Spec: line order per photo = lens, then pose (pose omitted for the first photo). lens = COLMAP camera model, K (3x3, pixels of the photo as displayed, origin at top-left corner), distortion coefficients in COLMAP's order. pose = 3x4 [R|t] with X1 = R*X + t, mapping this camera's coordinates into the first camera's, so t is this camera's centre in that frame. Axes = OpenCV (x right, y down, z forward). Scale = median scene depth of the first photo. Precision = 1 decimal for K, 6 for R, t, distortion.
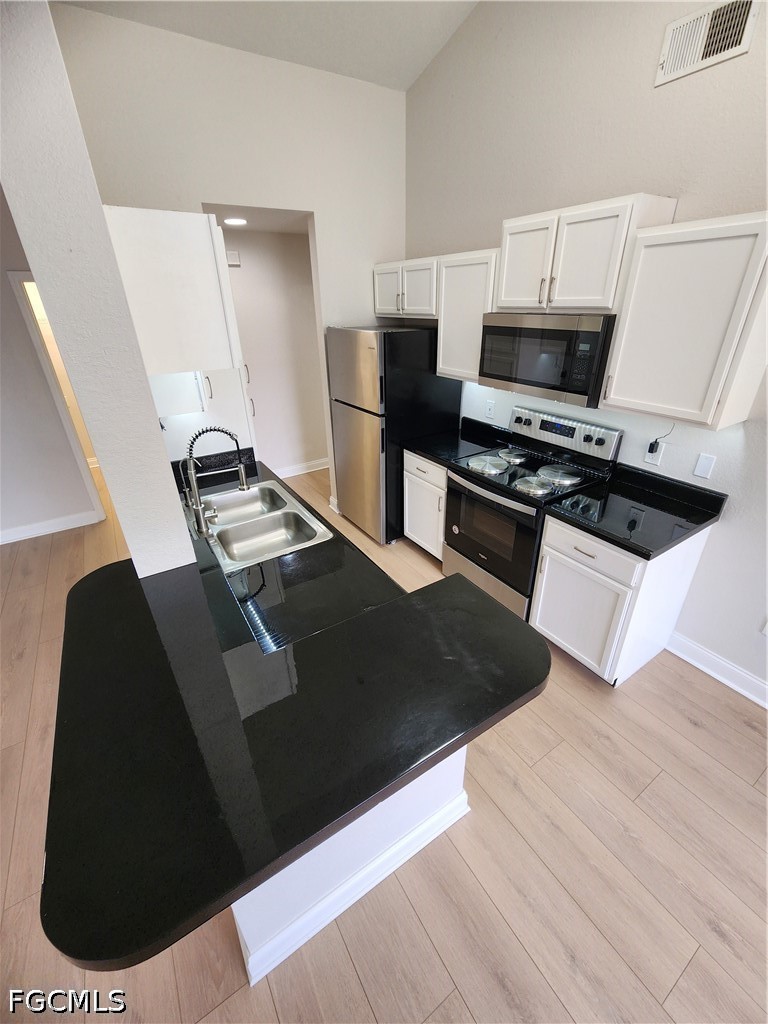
lens RADIAL K [[420.9, 0, 390.1], [0, 420.9, 509.5], [0, 0, 1]] dist [-0.003009, 0.000962]
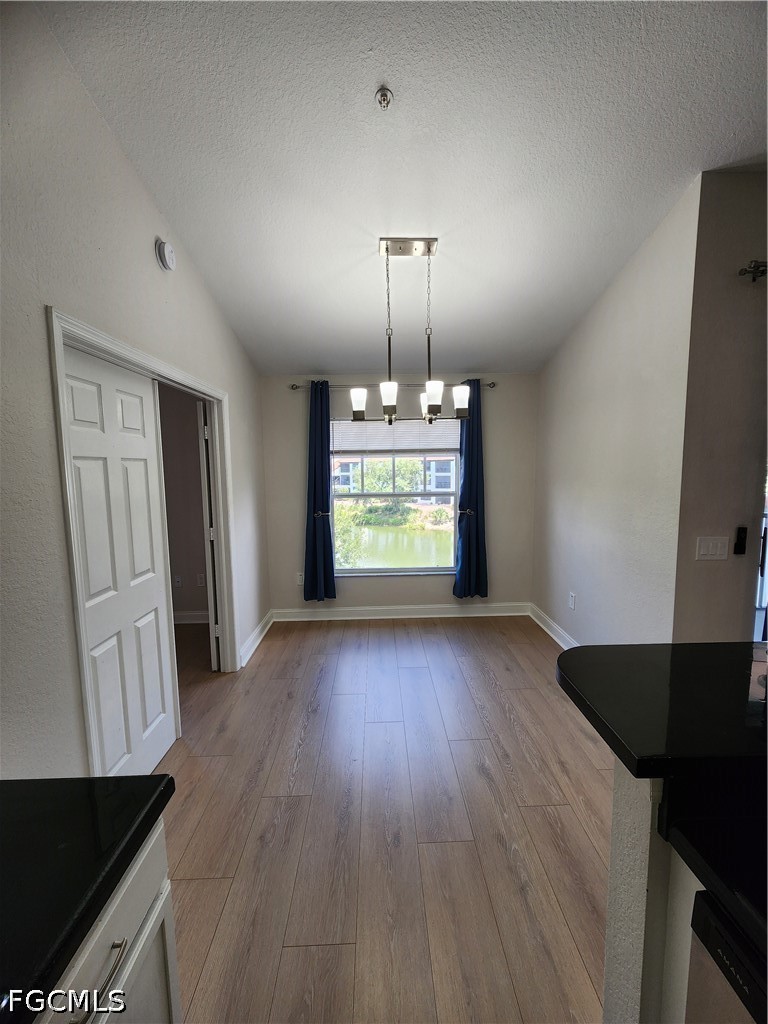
lens RADIAL K [[420.9, 0, 386.5], [0, 420.9, 508.5], [0, 0, 1]] dist [-0.003009, 0.000962]
pose [[-0.853467, -0.017899, 0.520839, 0.099254], [0.266256, 0.844155, 0.465307, -0.273163], [-0.447997, 0.535801, -0.715693, 0.846906]]
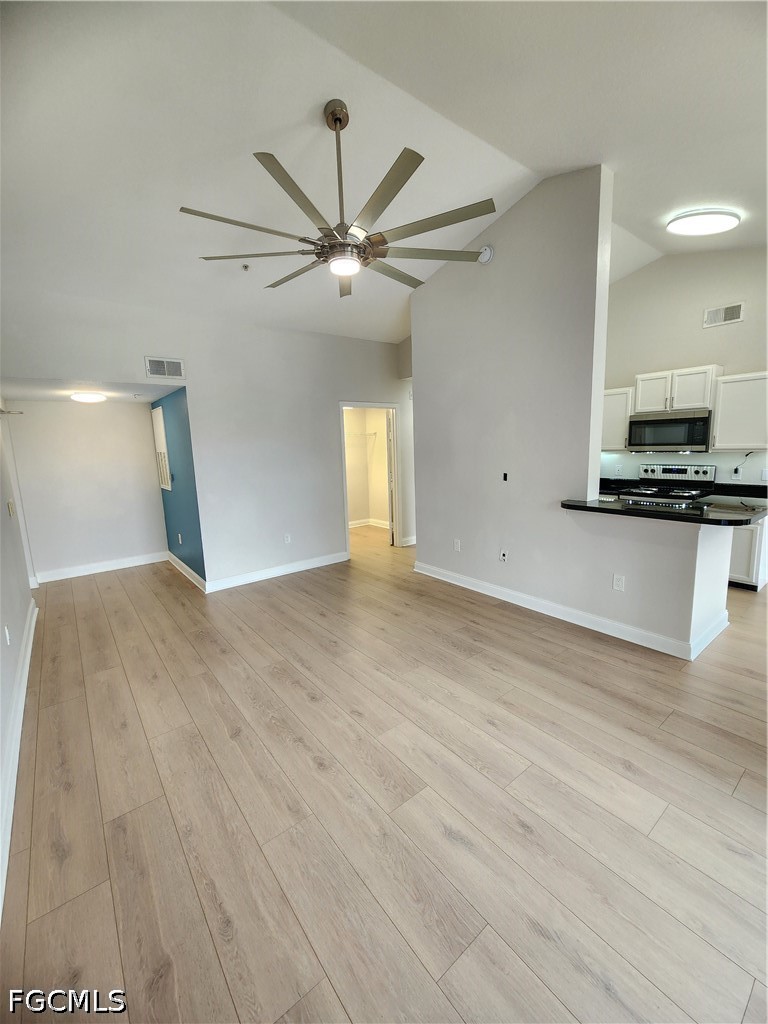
lens RADIAL K [[420.9, 0, 389.1], [0, 420.9, 506.3], [0, 0, 1]] dist [-0.003009, 0.000962]
pose [[0.995480, -0.026772, 0.091119, -1.216160], [0.054047, 0.948629, -0.311741, 0.549838], [-0.078092, 0.315257, 0.945788, -0.721393]]
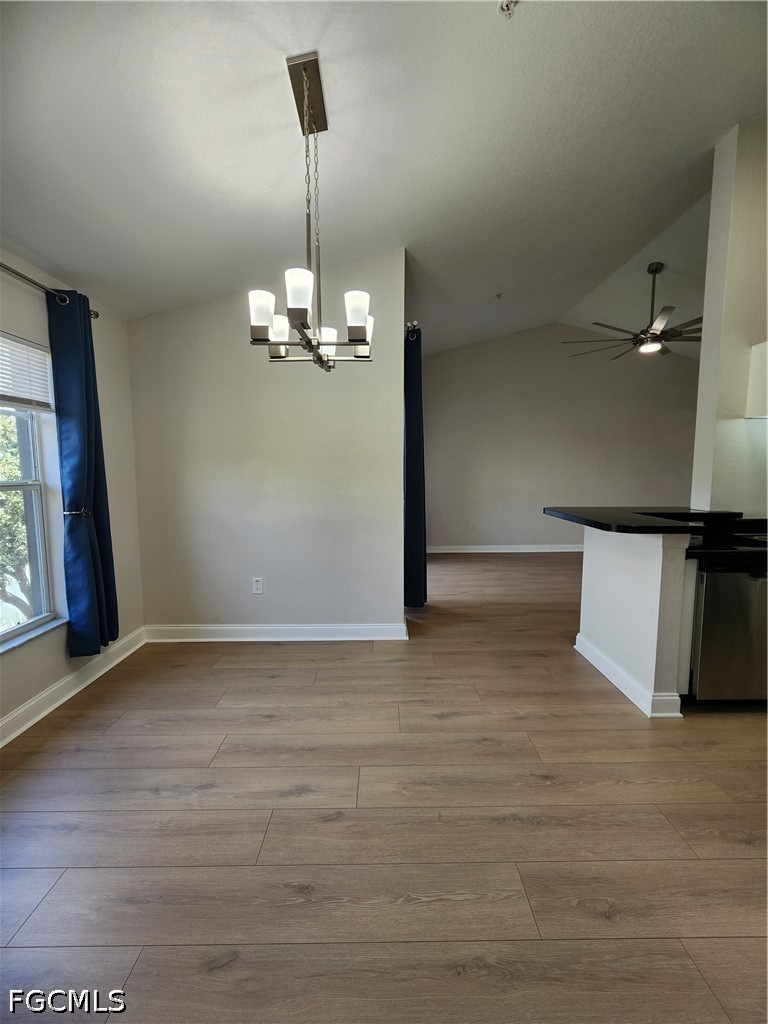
lens RADIAL K [[420.9, 0, 387.4], [0, 420.9, 509.5], [0, 0, 1]] dist [-0.003009, 0.000962]
pose [[-0.534430, 0.103139, -0.838896, 1.268397], [-0.367898, 0.865184, 0.340745, 0.004070], [0.760944, 0.490733, -0.424436, 0.467160]]
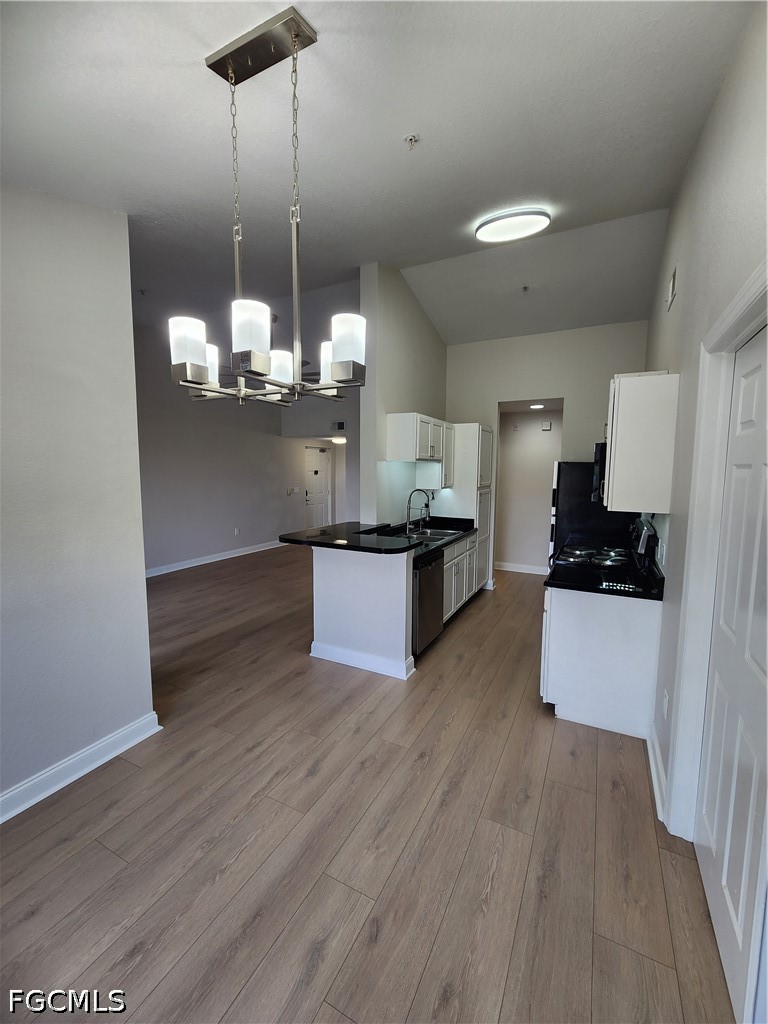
lens RADIAL K [[420.9, 0, 386.1], [0, 420.9, 509.4], [0, 0, 1]] dist [-0.003009, 0.000962]
pose [[0.497583, 0.108726, -0.860575, 1.263104], [-0.406637, 0.905581, -0.120705, 0.224406], [0.766197, 0.410003, 0.494814, -0.222213]]
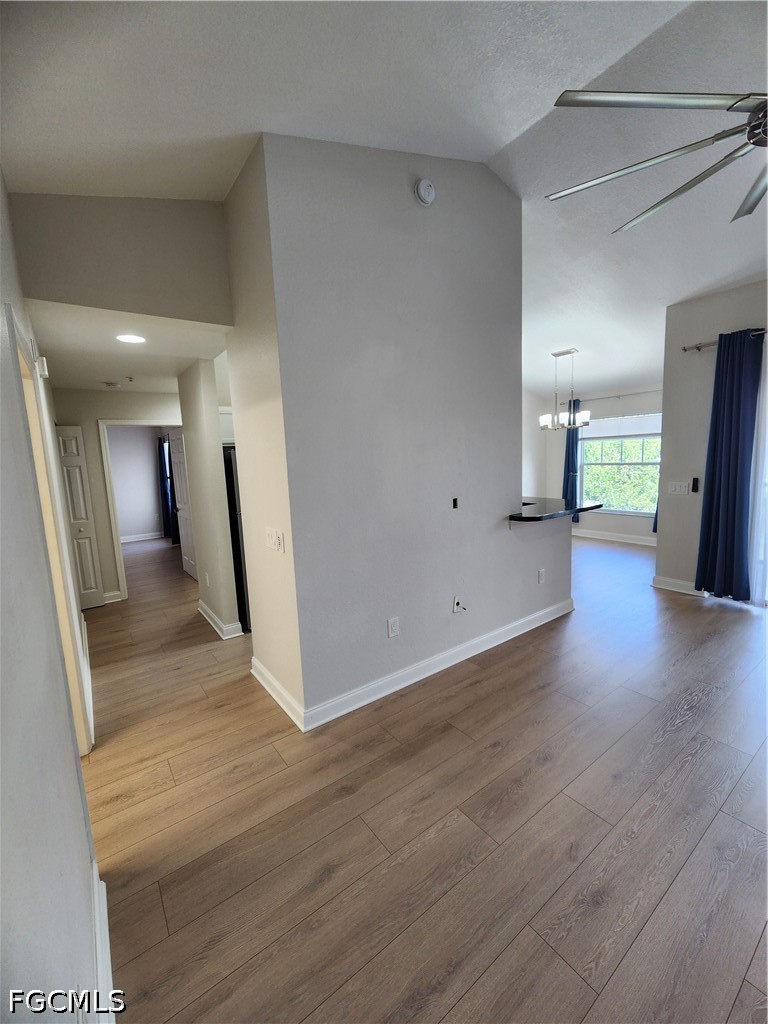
lens RADIAL K [[420.9, 0, 383.3], [0, 420.9, 511.1], [0, 0, 1]] dist [-0.003009, 0.000962]
pose [[-0.053107, -0.107554, 0.992780, -1.909059], [0.493306, 0.861577, 0.119729, -0.343782], [-0.868233, 0.496103, 0.007301, 1.068473]]
